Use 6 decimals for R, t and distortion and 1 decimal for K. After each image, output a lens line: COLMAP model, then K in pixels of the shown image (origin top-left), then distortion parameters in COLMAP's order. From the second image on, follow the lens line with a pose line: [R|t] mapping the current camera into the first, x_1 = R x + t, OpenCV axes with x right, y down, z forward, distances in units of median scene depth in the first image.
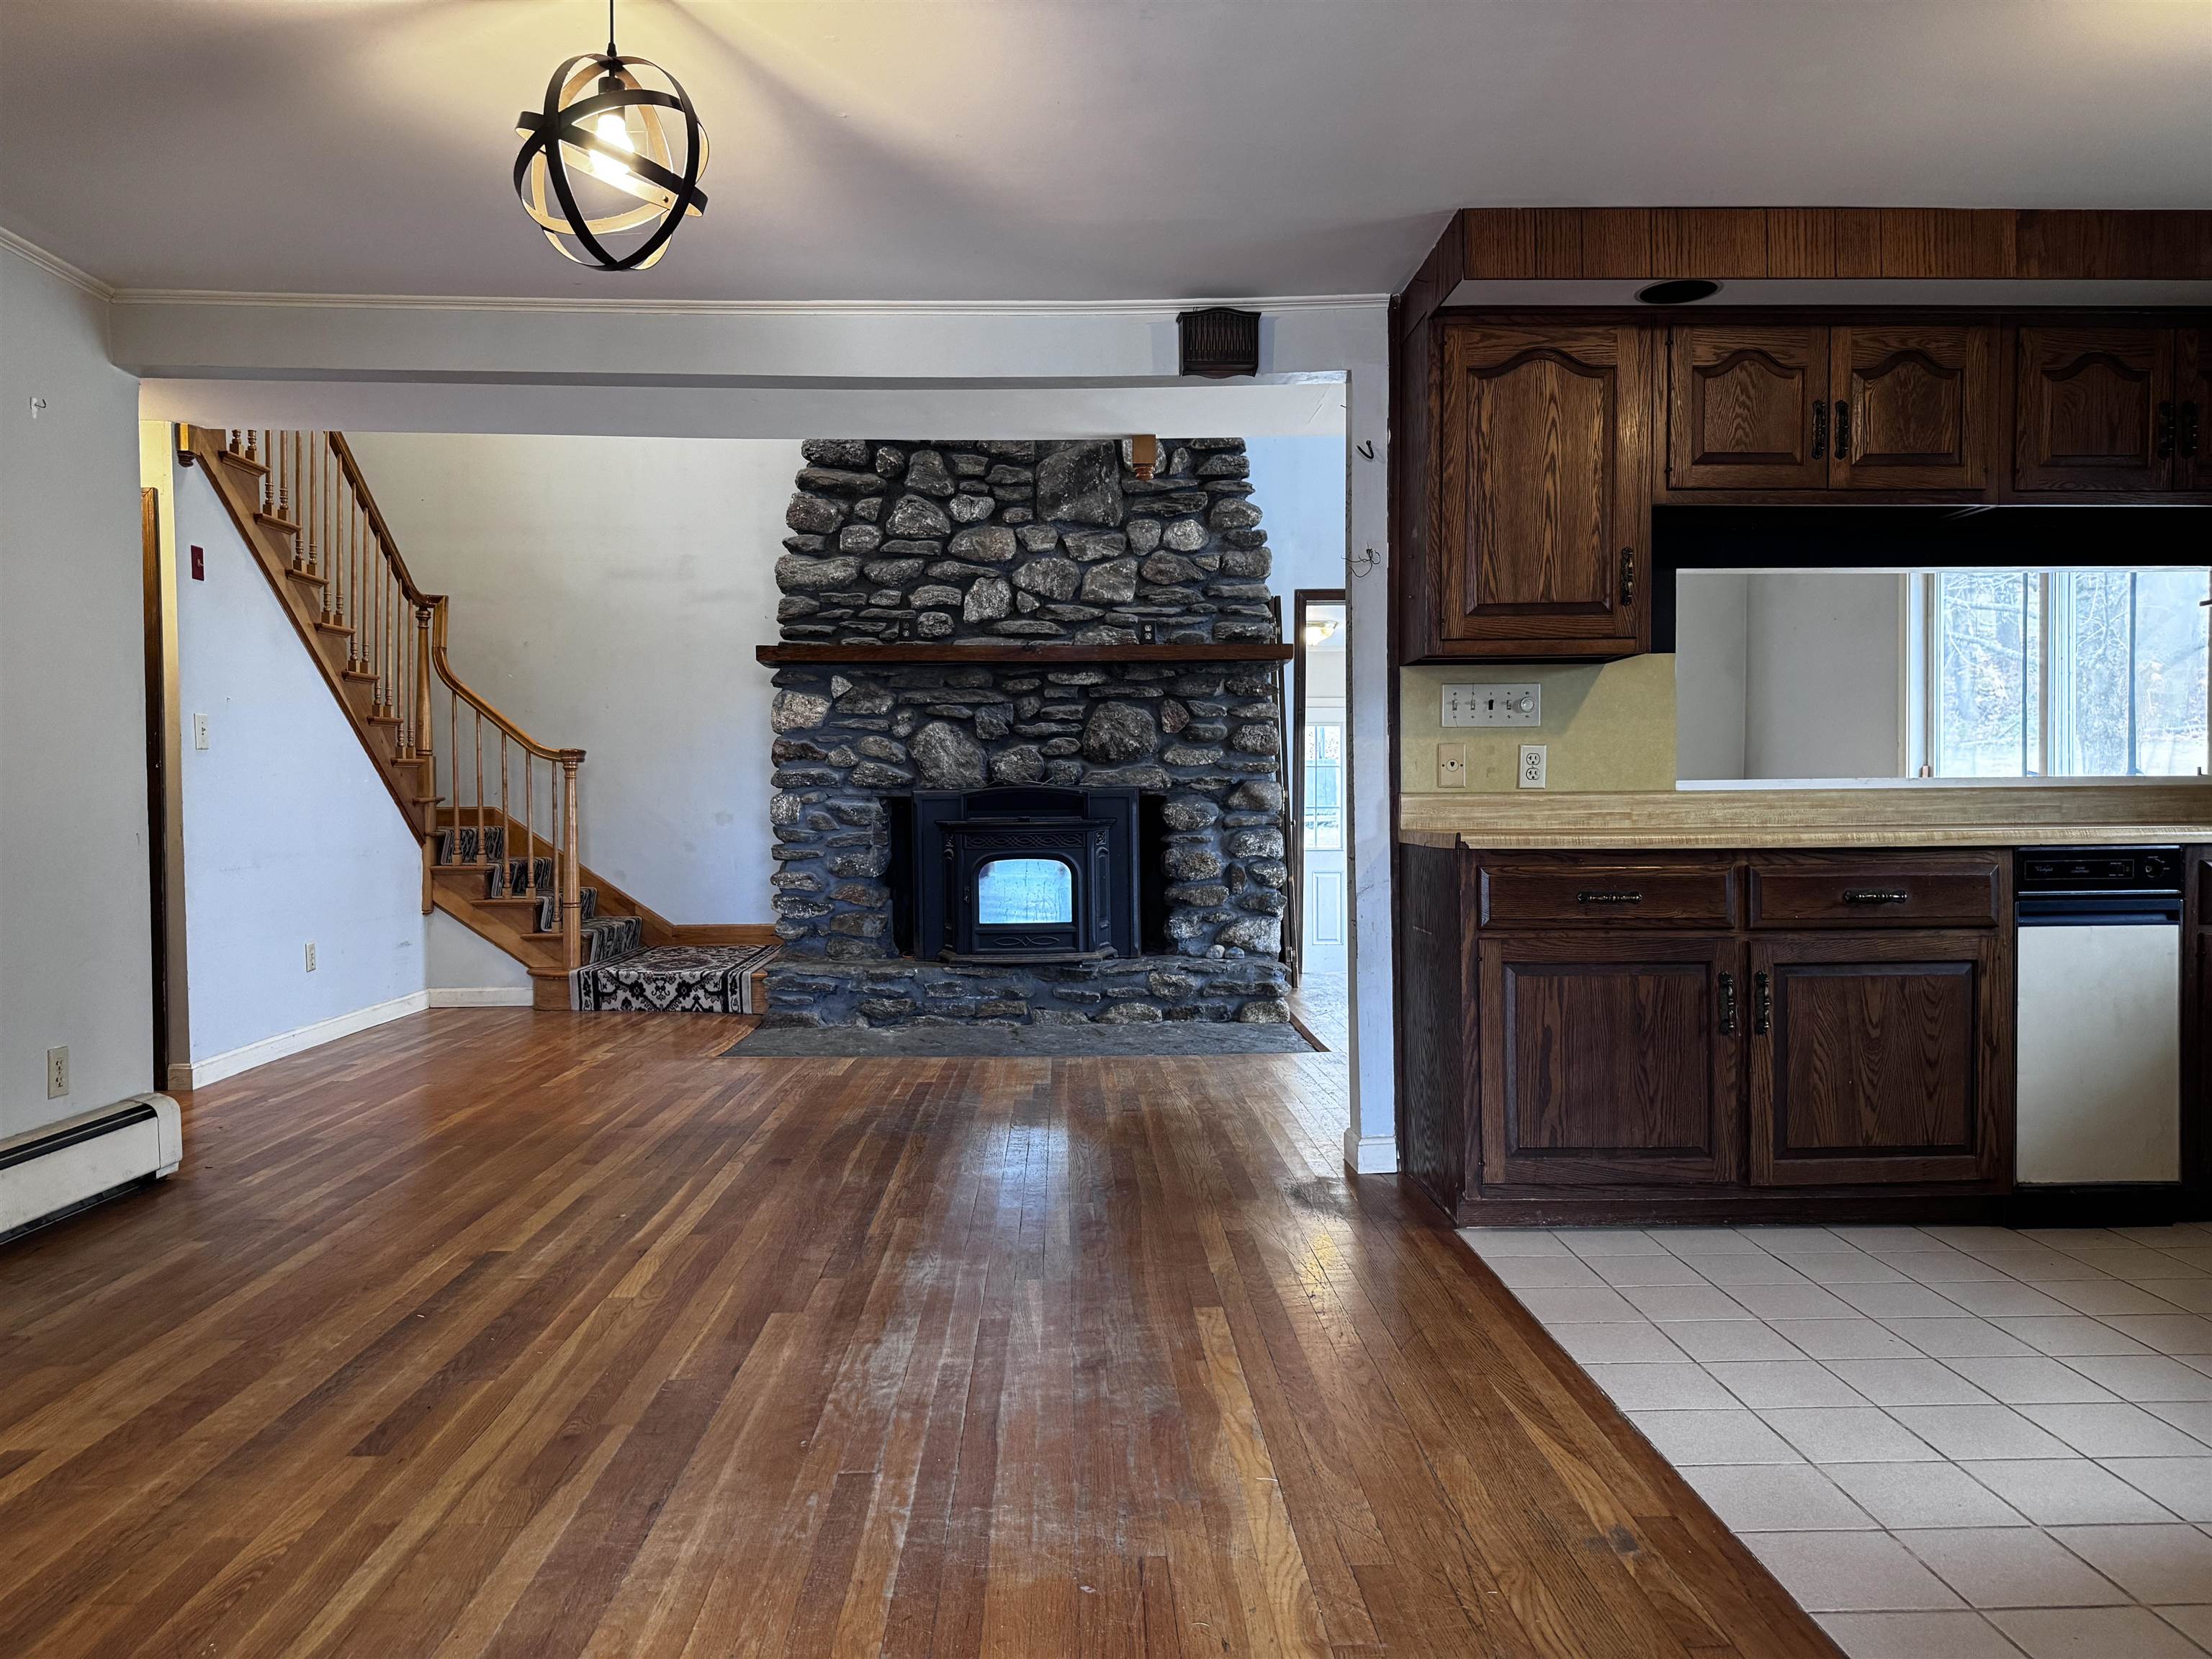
lens RADIAL K [[1547.4, 0, 1120.3], [0, 1547.4, 812.4], [0, 0, 1]] dist [0.003472, -0.020201]
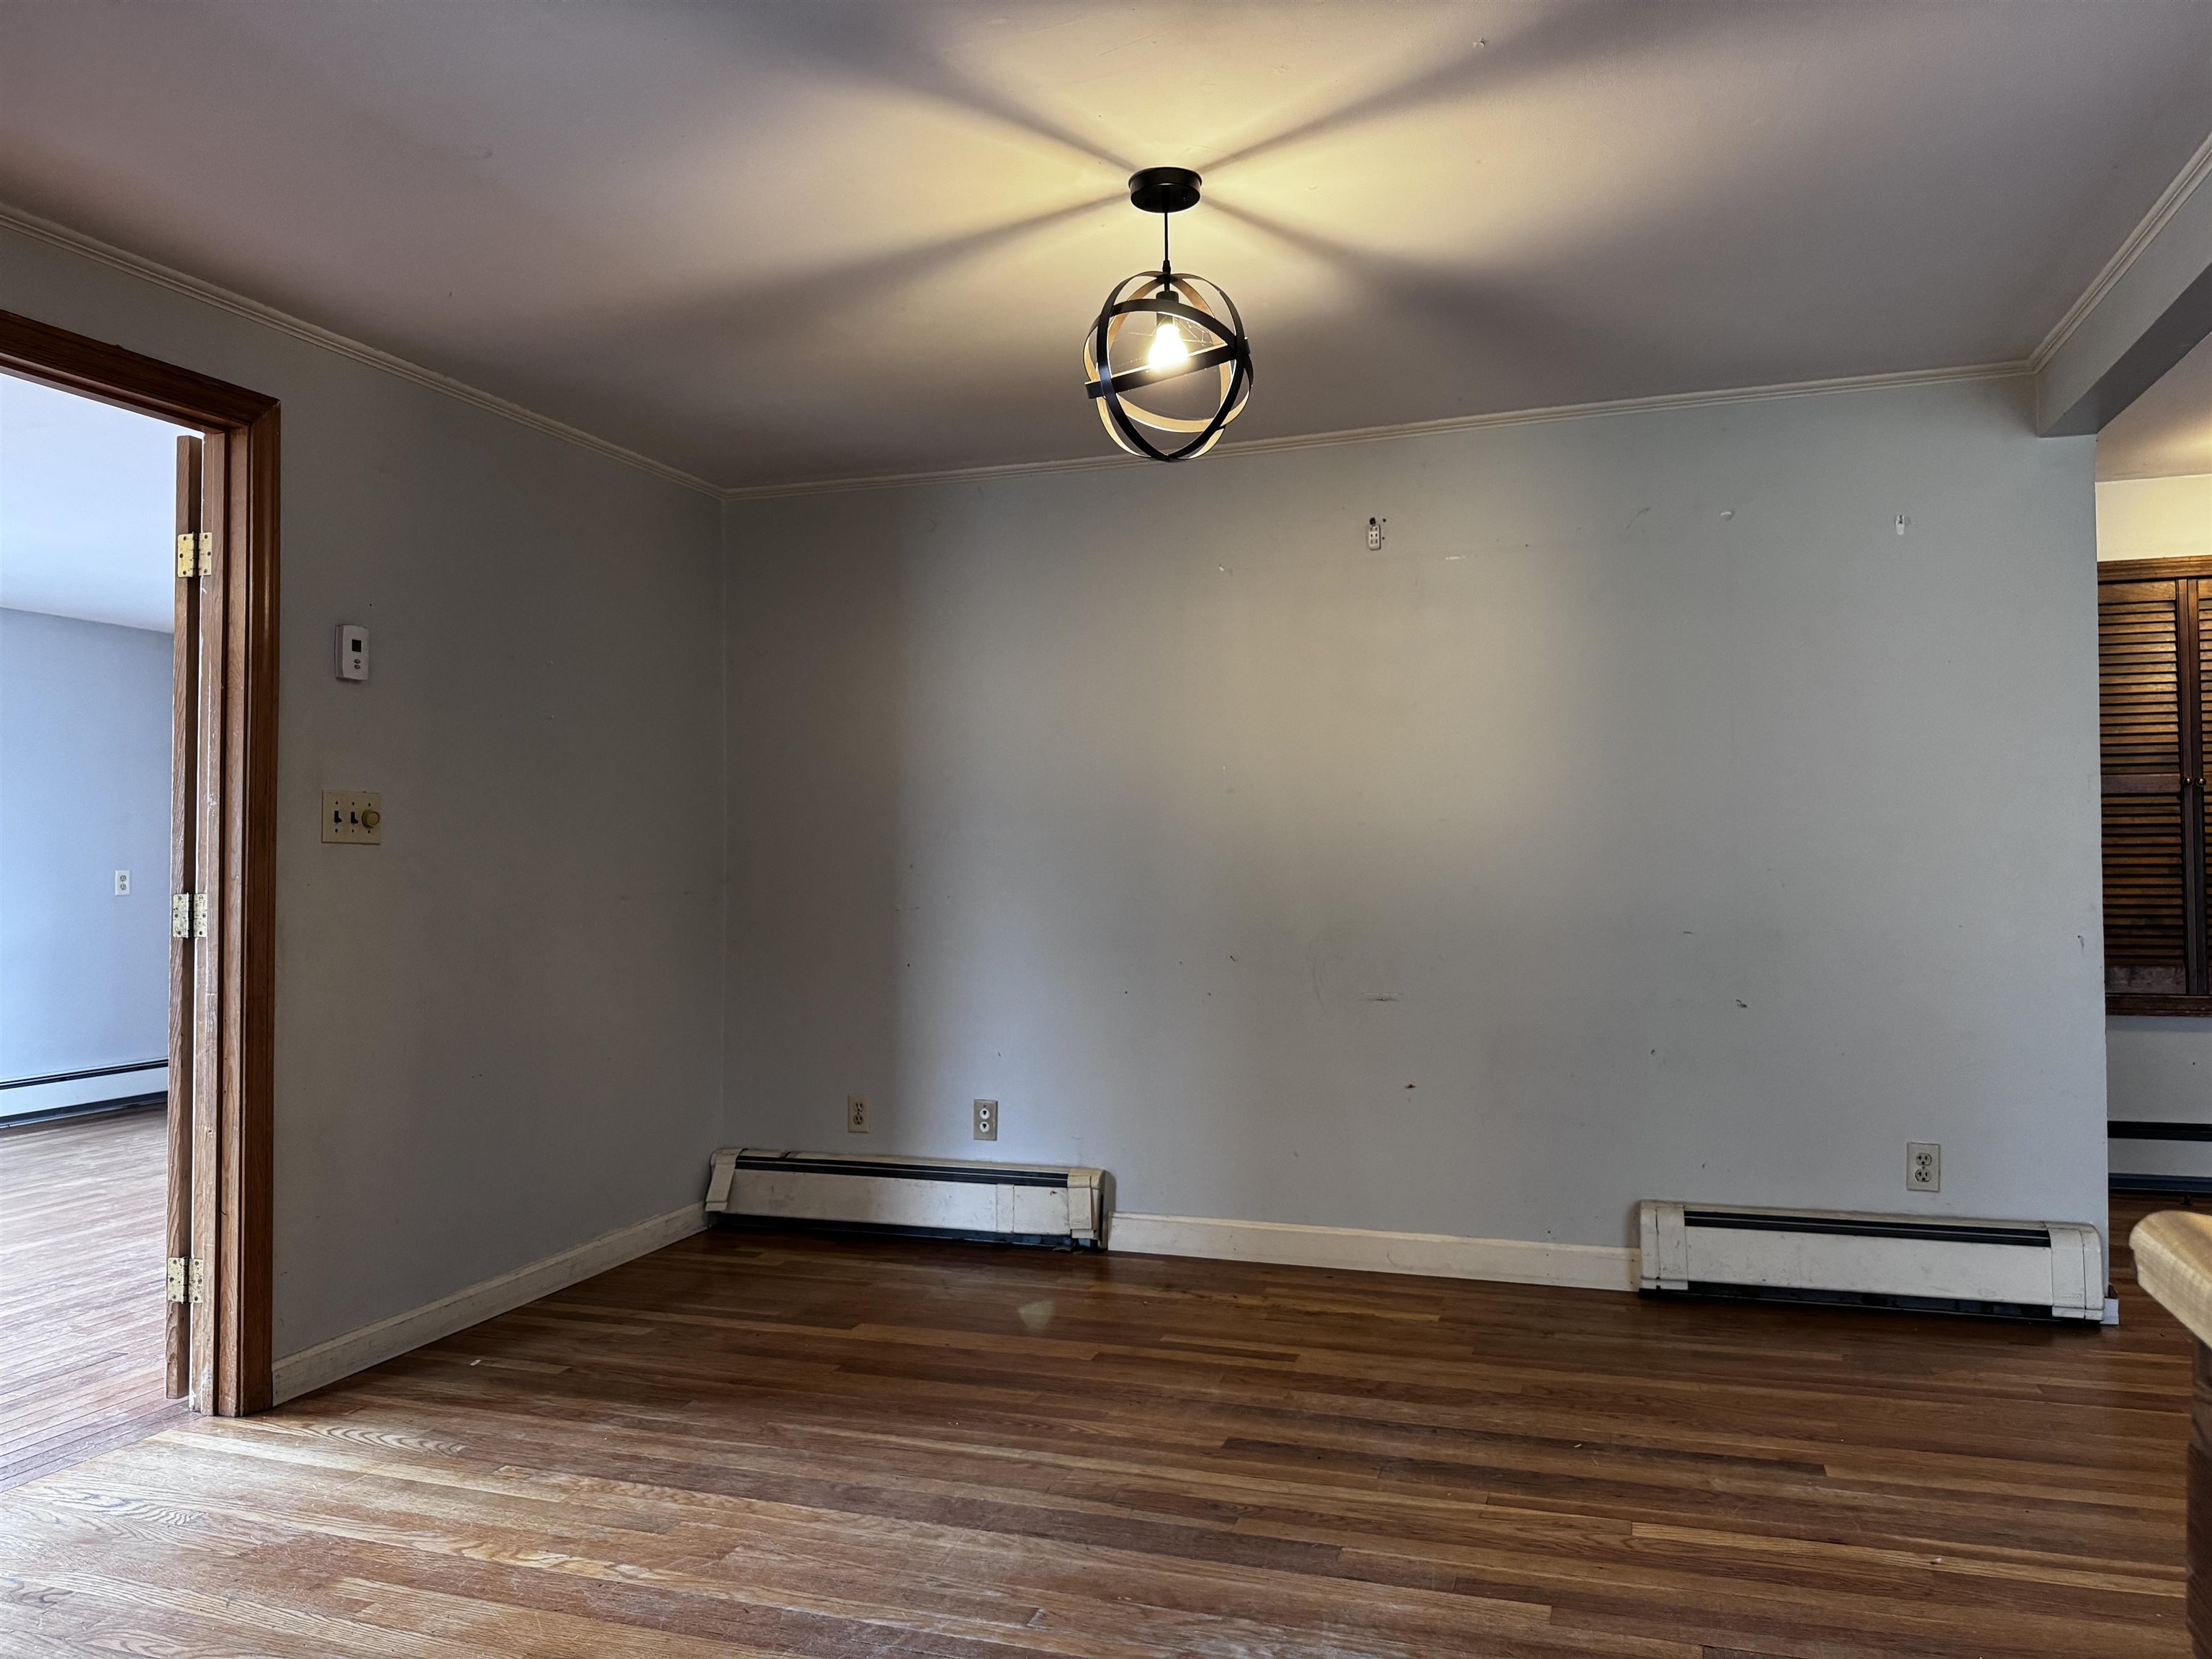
lens RADIAL K [[1547.4, 0, 1106.1], [0, 1547.4, 828.9], [0, 0, 1]] dist [0.003472, -0.020201]
pose [[-0.344899, -0.010197, -0.938585, 0.240527], [0.000217, 0.999940, -0.010944, -0.023121], [0.938640, -0.003978, -0.344876, 0.440541]]
